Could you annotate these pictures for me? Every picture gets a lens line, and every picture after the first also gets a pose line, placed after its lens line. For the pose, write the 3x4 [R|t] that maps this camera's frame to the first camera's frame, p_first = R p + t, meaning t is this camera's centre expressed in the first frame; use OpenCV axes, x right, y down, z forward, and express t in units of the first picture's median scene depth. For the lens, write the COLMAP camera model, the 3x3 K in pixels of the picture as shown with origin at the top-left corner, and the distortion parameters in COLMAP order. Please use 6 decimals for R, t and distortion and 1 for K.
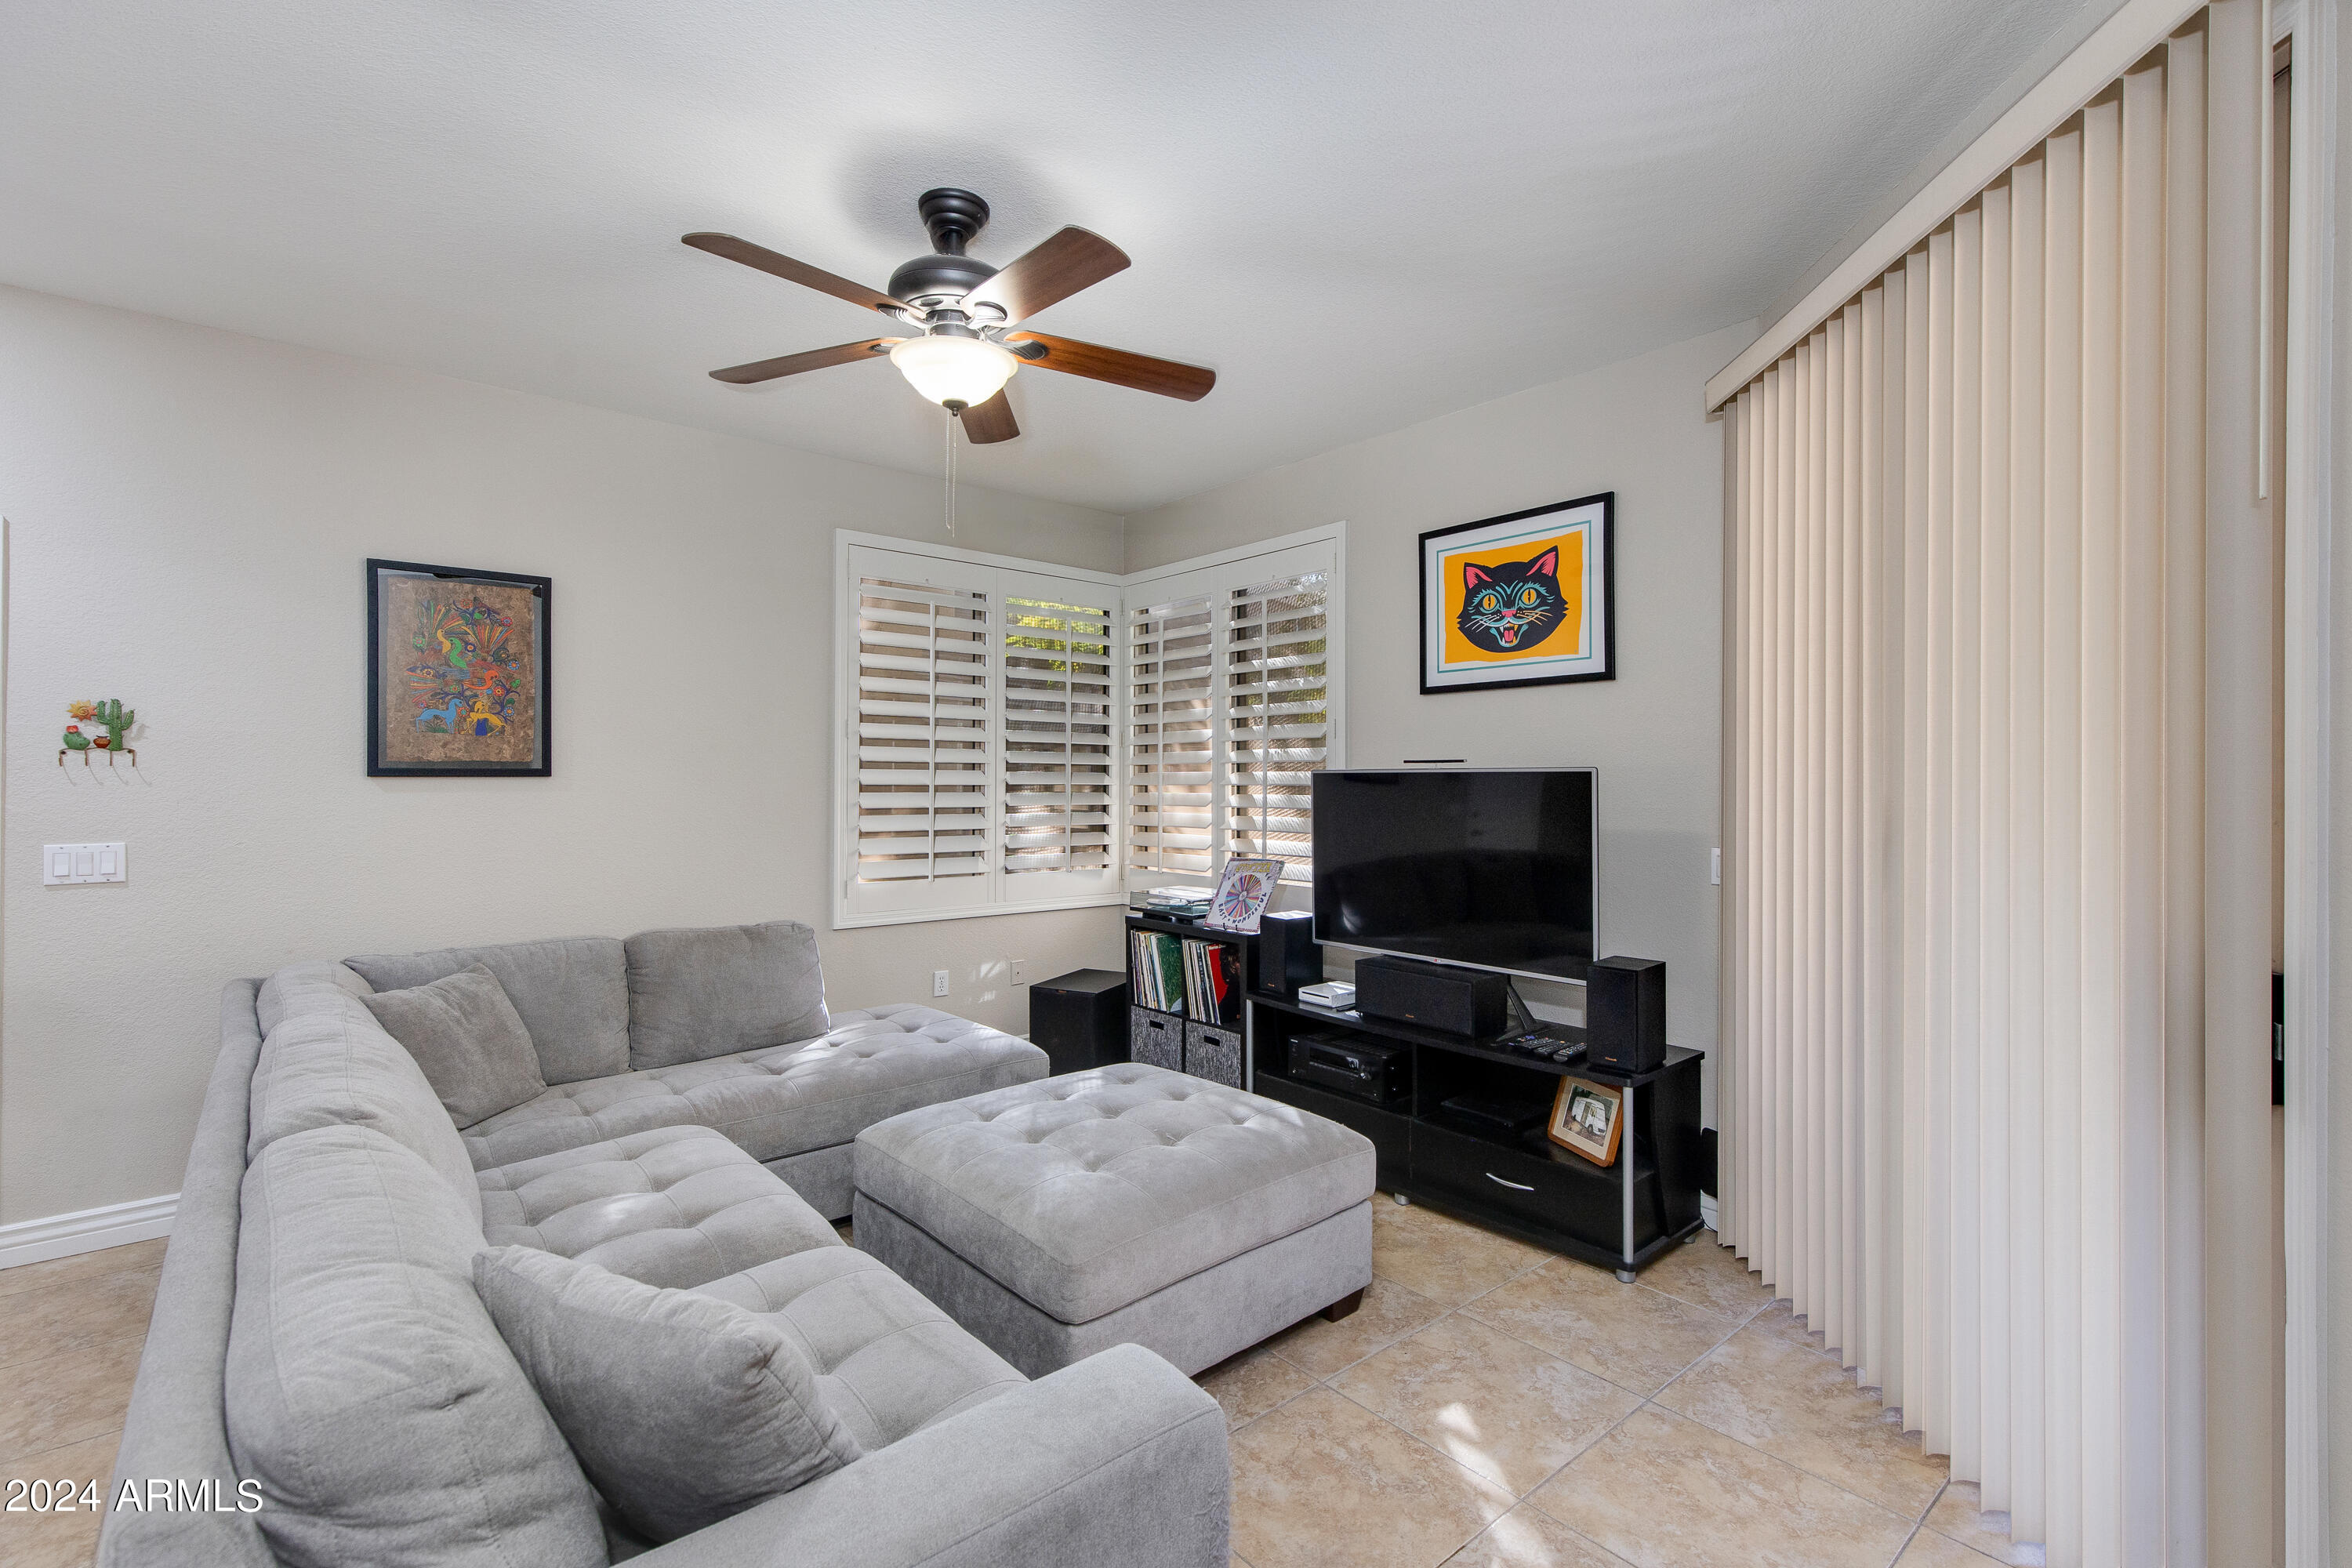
lens RADIAL K [[1042.3, 0, 1178.6], [0, 1042.3, 777.1], [0, 0, 1]] dist [0.000545, 0.000126]
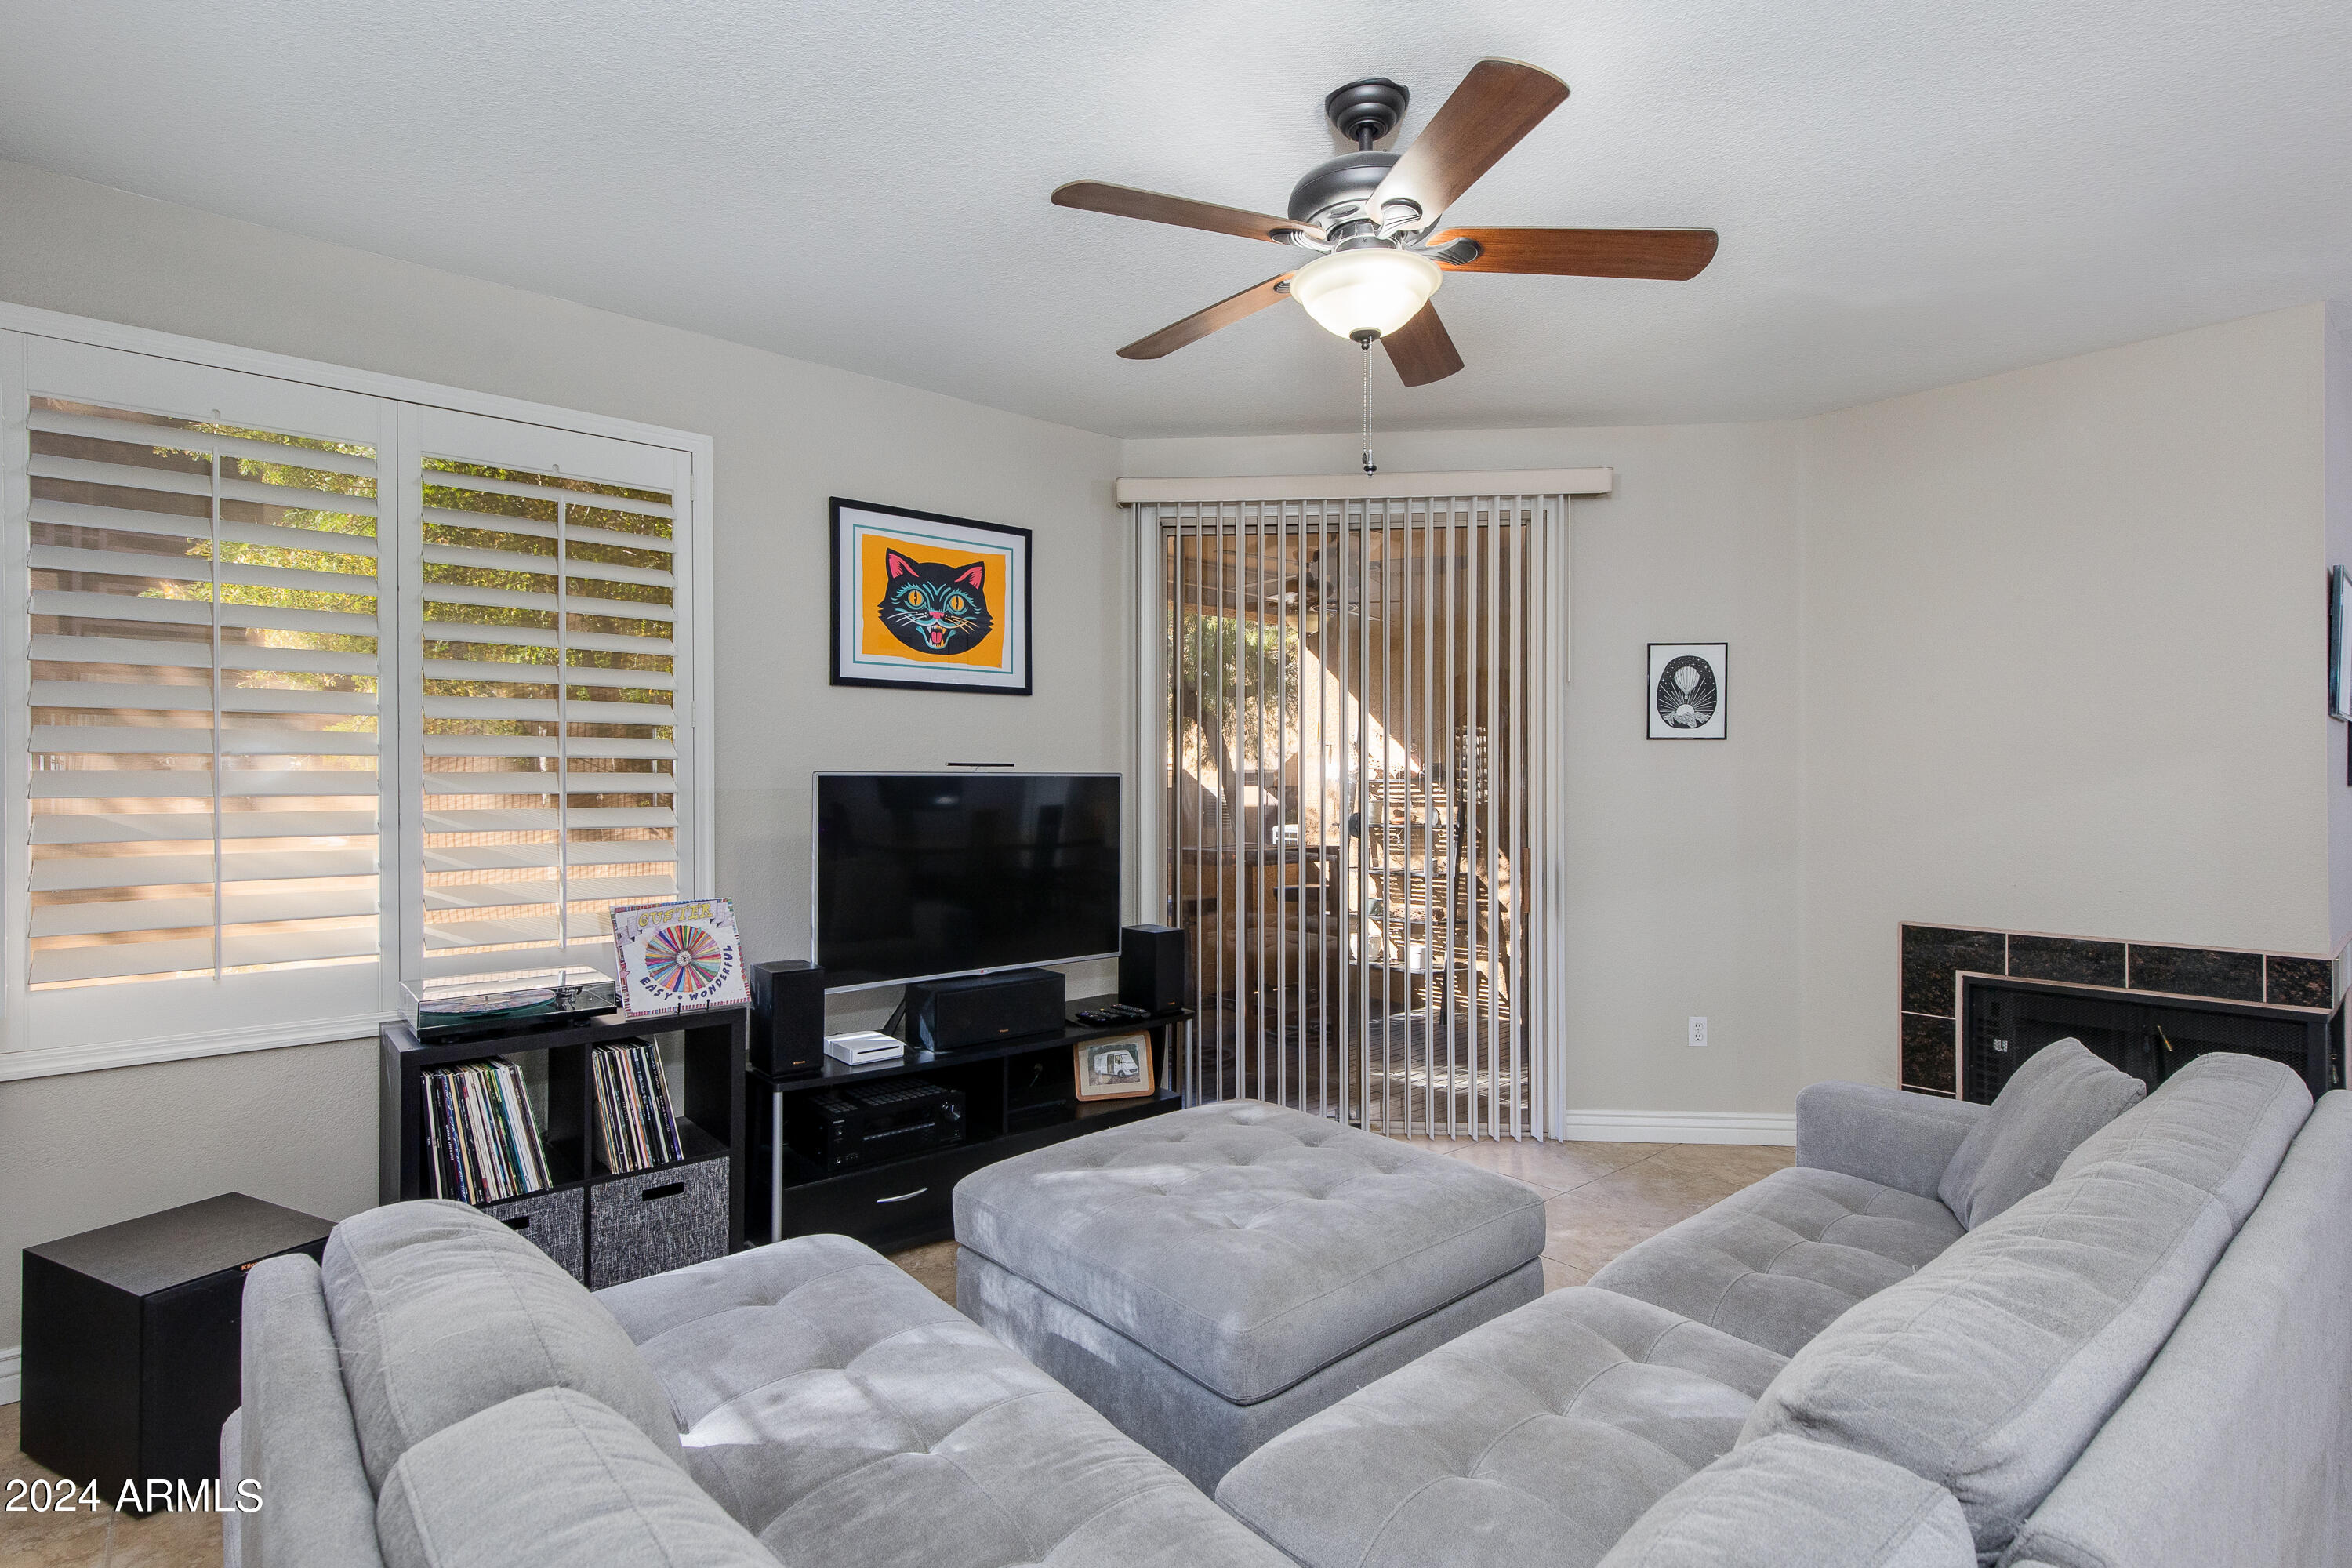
lens RADIAL K [[1124.4, 0, 1172.5], [0, 1124.4, 785.7], [0, 0, 1]] dist [0.018654, 0.000069]
pose [[0.016725, -0.003623, 0.999854, -0.750304], [-0.000238, 0.999993, 0.003628, 0.000337], [-0.999860, -0.000299, 0.016724, 0.766790]]
